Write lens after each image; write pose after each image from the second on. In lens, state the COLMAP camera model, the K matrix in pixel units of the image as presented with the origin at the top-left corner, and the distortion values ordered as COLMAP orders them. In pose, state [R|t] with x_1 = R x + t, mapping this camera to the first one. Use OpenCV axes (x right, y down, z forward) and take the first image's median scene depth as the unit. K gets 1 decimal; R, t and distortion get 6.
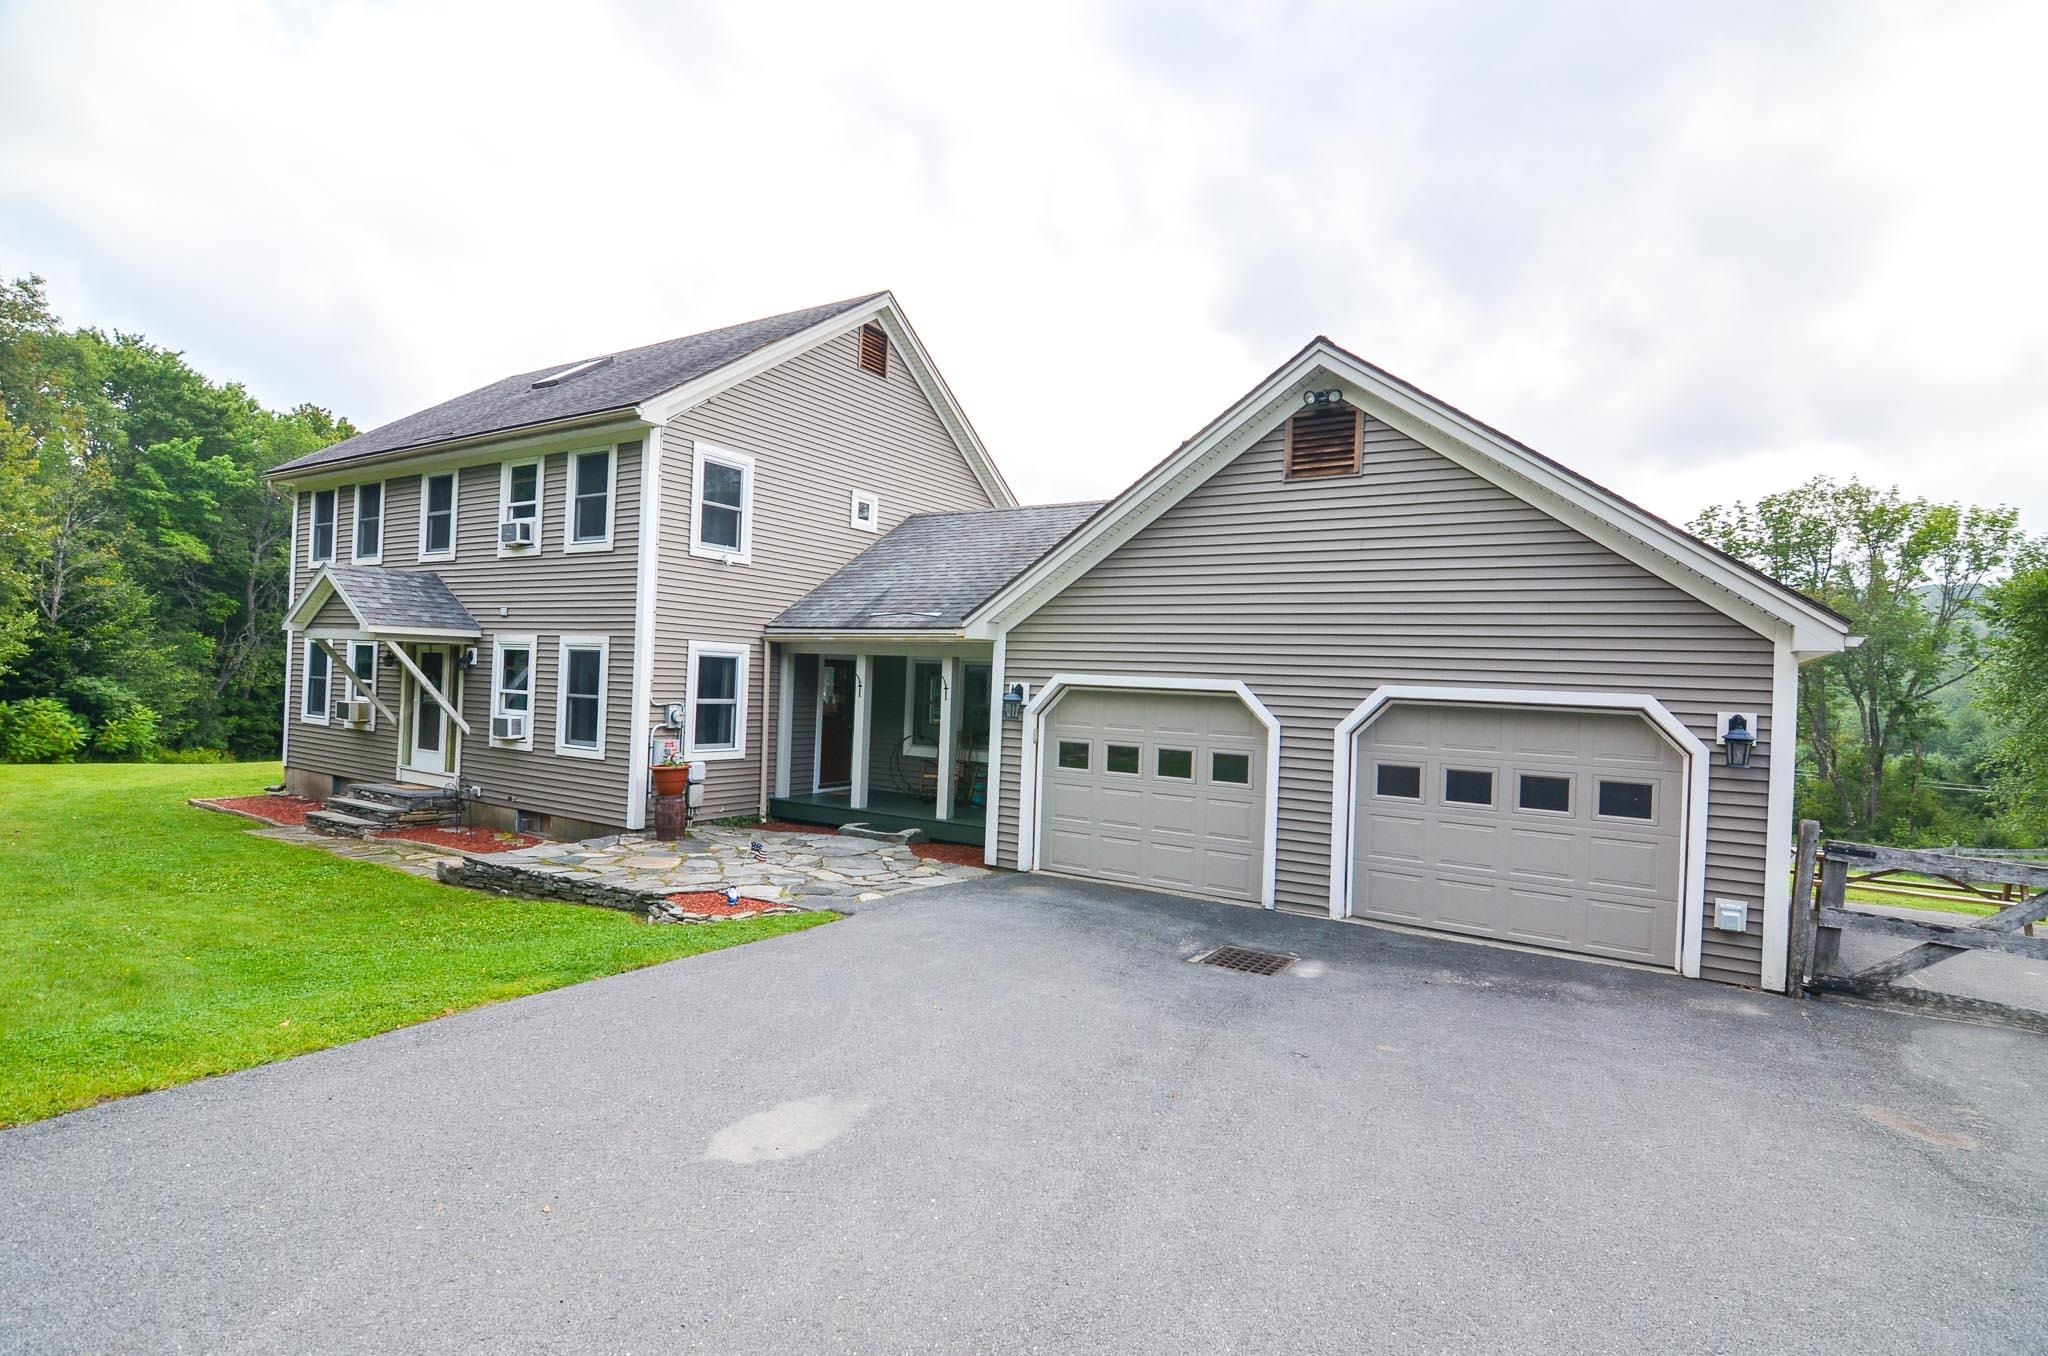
lens RADIAL K [[986.9, 0, 1027.4], [0, 986.9, 677.8], [0, 0, 1]] dist [-0.014223, -0.003264]
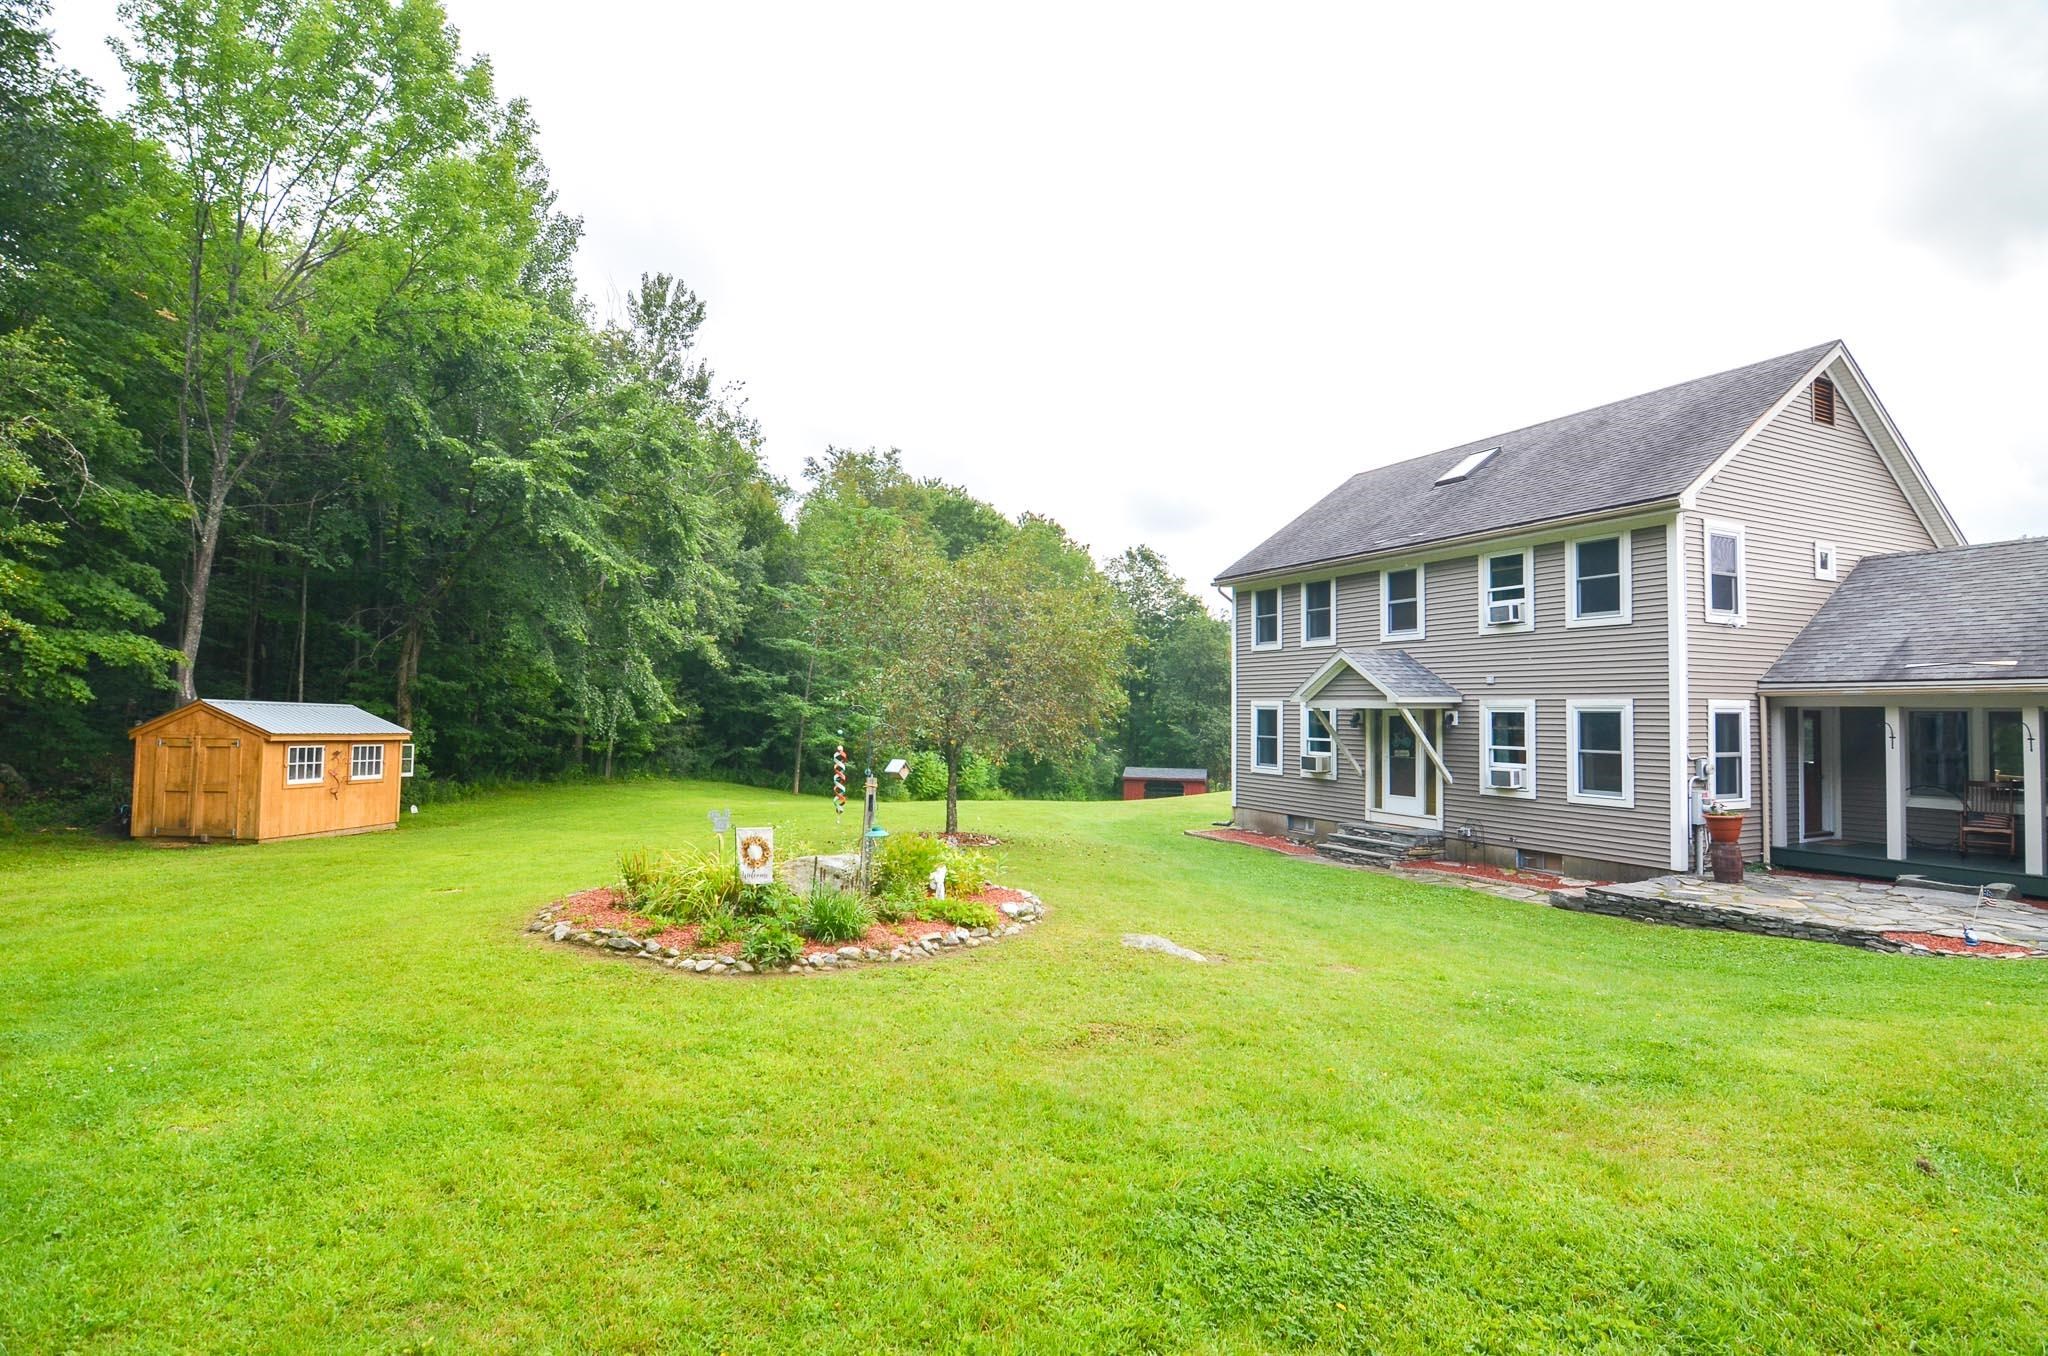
lens RADIAL K [[986.9, 0, 1025.4], [0, 986.9, 676.7], [0, 0, 1]] dist [-0.014223, -0.003264]
pose [[0.849228, -0.049302, -0.525720, -0.418111], [0.027116, 0.998390, -0.049827, -0.029852], [0.527330, 0.028059, 0.849197, -0.328336]]
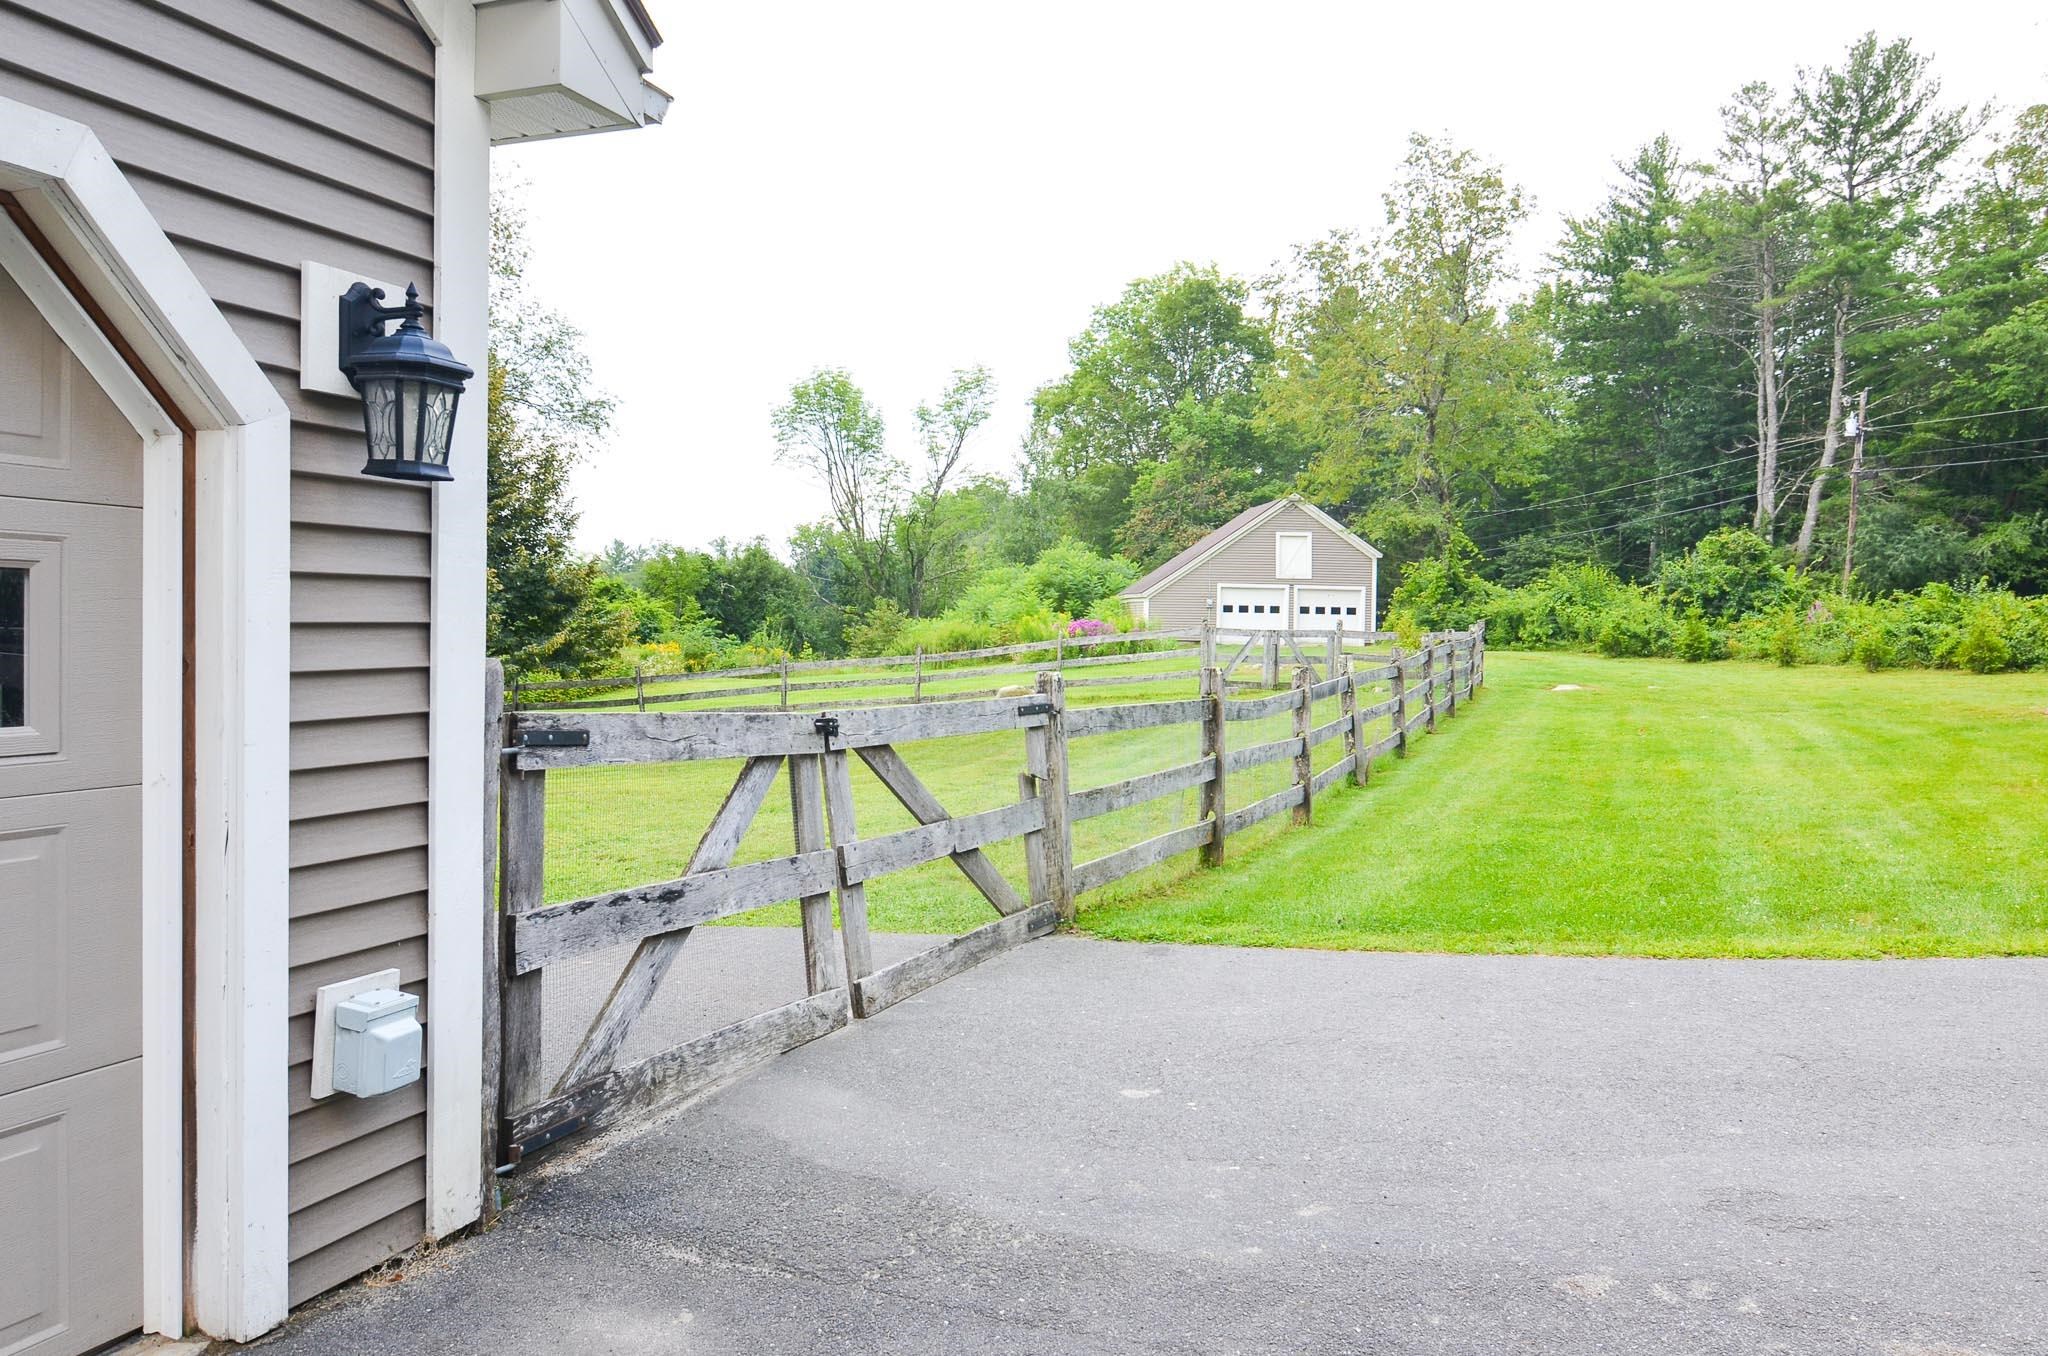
lens RADIAL K [[1519.4, 0, 1030.2], [0, 1519.4, 689.1], [0, 0, 1]] dist [0.069601, -0.001074]
pose [[-0.160941, -0.098087, 0.982078, 0.123706], [-0.044688, 0.994753, 0.092030, 0.044838], [-0.985952, -0.029075, -0.164480, 0.396929]]
